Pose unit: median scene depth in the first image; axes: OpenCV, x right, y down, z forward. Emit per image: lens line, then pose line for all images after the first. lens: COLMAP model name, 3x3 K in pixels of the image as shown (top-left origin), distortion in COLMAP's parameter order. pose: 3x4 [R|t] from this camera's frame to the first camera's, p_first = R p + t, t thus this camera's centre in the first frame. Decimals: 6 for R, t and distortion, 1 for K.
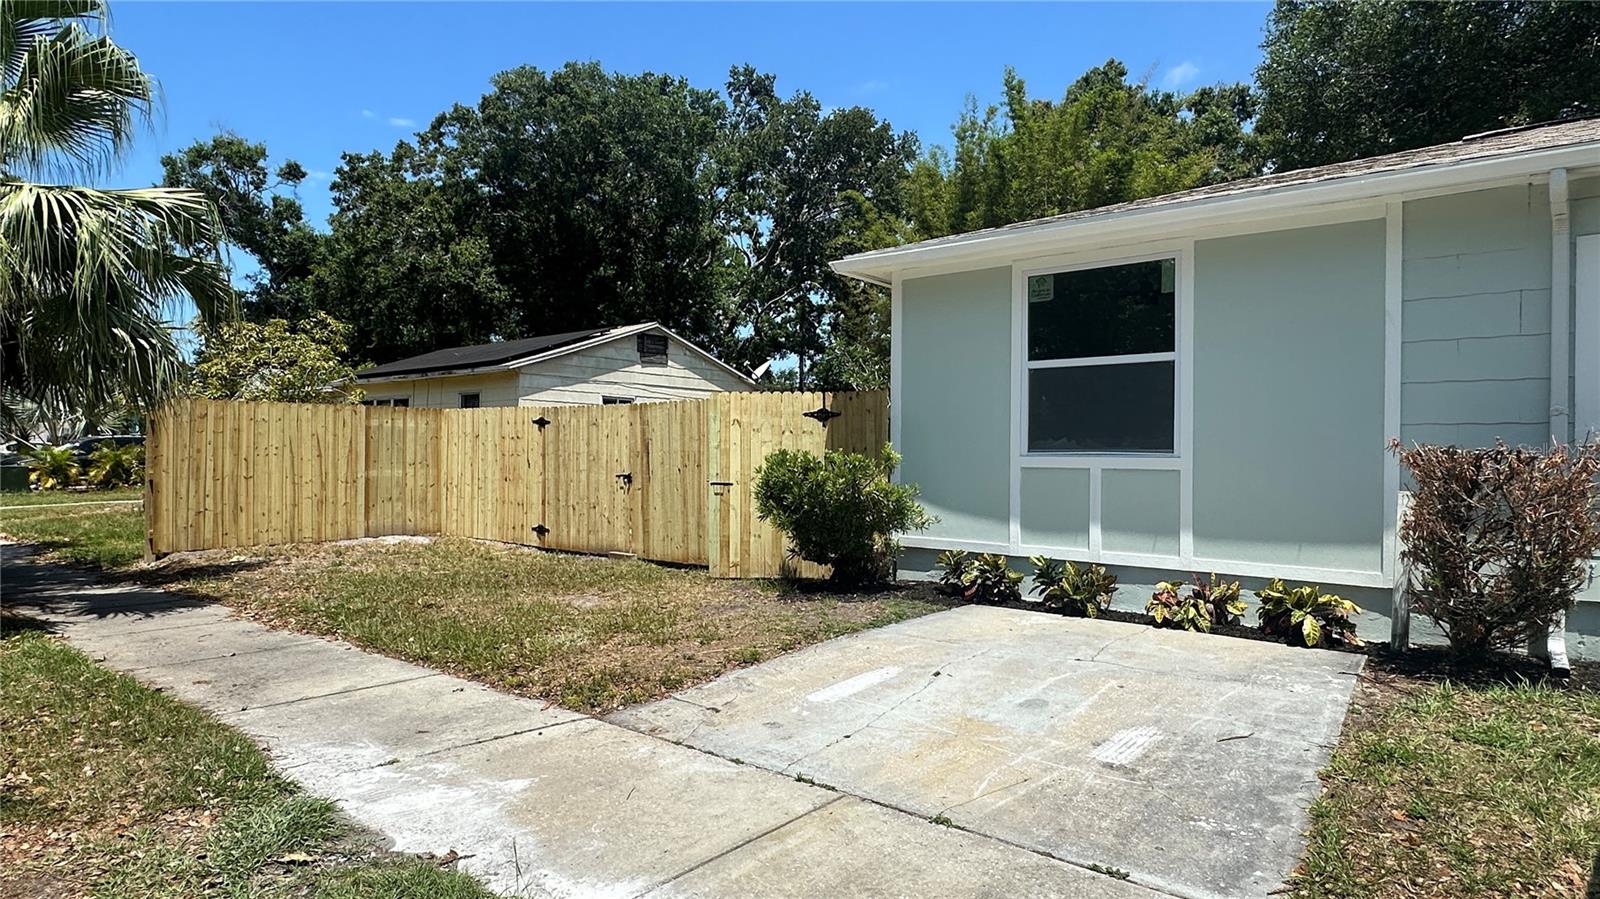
lens RADIAL K [[917.1, 0, 795.5], [0, 917.1, 448.6], [0, 0, 1]] dist [-0.002569, -0.000913]
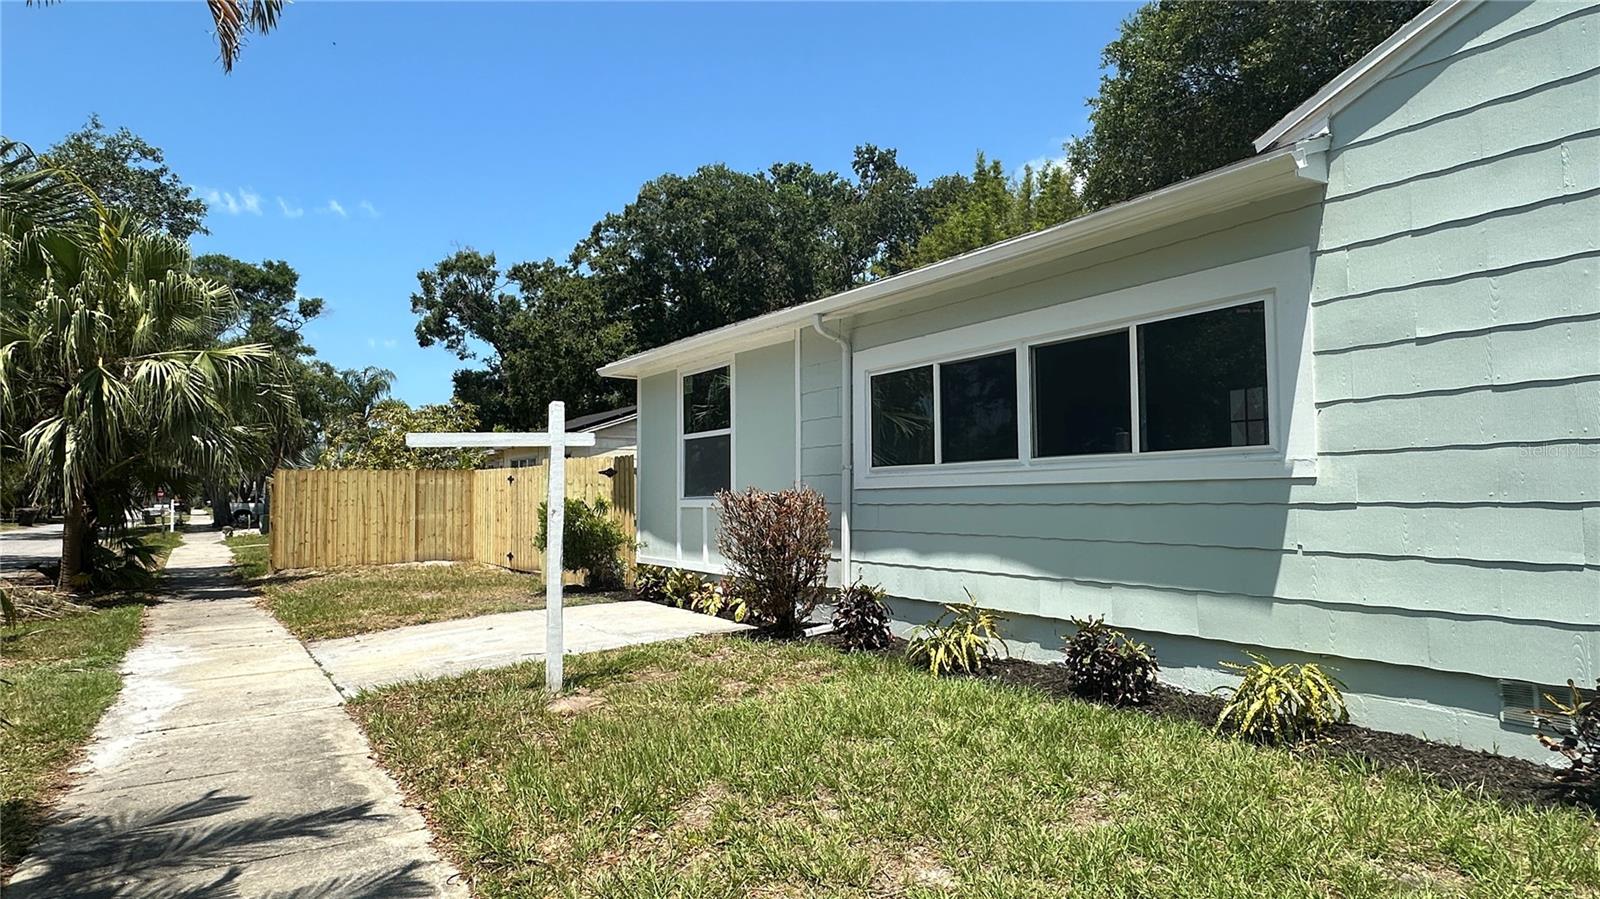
lens RADIAL K [[917.1, 0, 800.1], [0, 917.1, 453.6], [0, 0, 1]] dist [-0.002569, -0.000913]
pose [[0.959516, -0.030056, -0.280045, 0.212193], [0.018655, 0.998888, -0.043291, 0.000491], [0.281035, 0.036315, 0.959010, -0.088292]]
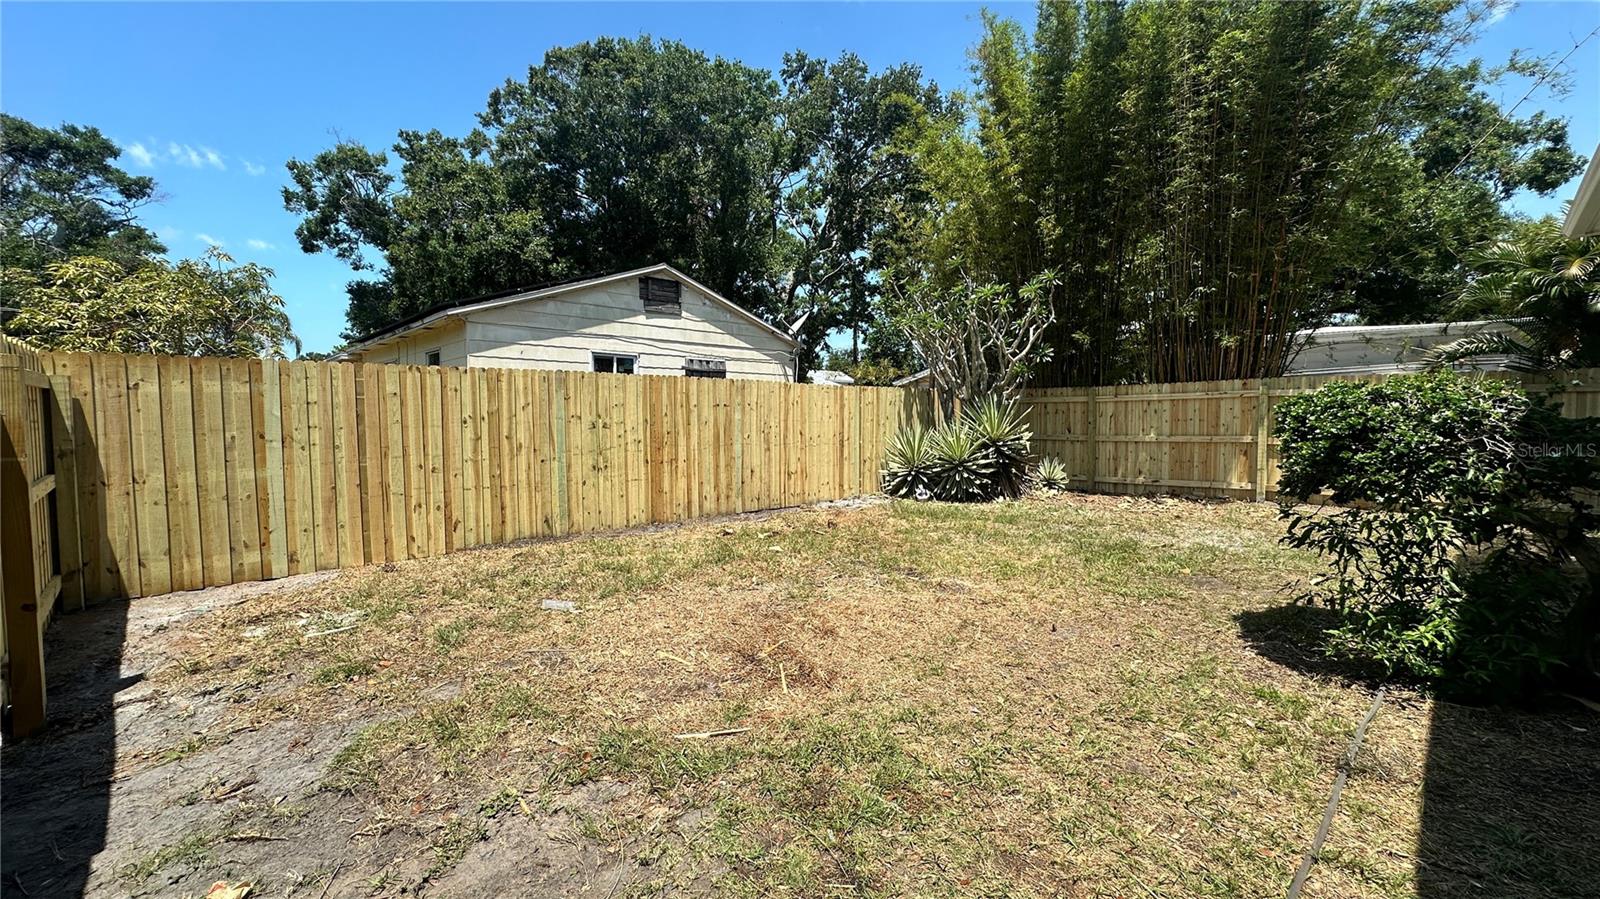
lens RADIAL K [[632.9, 0, 801.1], [0, 632.9, 446.0], [0, 0, 1]] dist [-0.003900, -0.000153]
pose [[0.995667, -0.008498, -0.092607, 0.016873], [0.013875, 0.998245, 0.057576, -0.002930], [0.091955, -0.058612, 0.994037, 0.313659]]
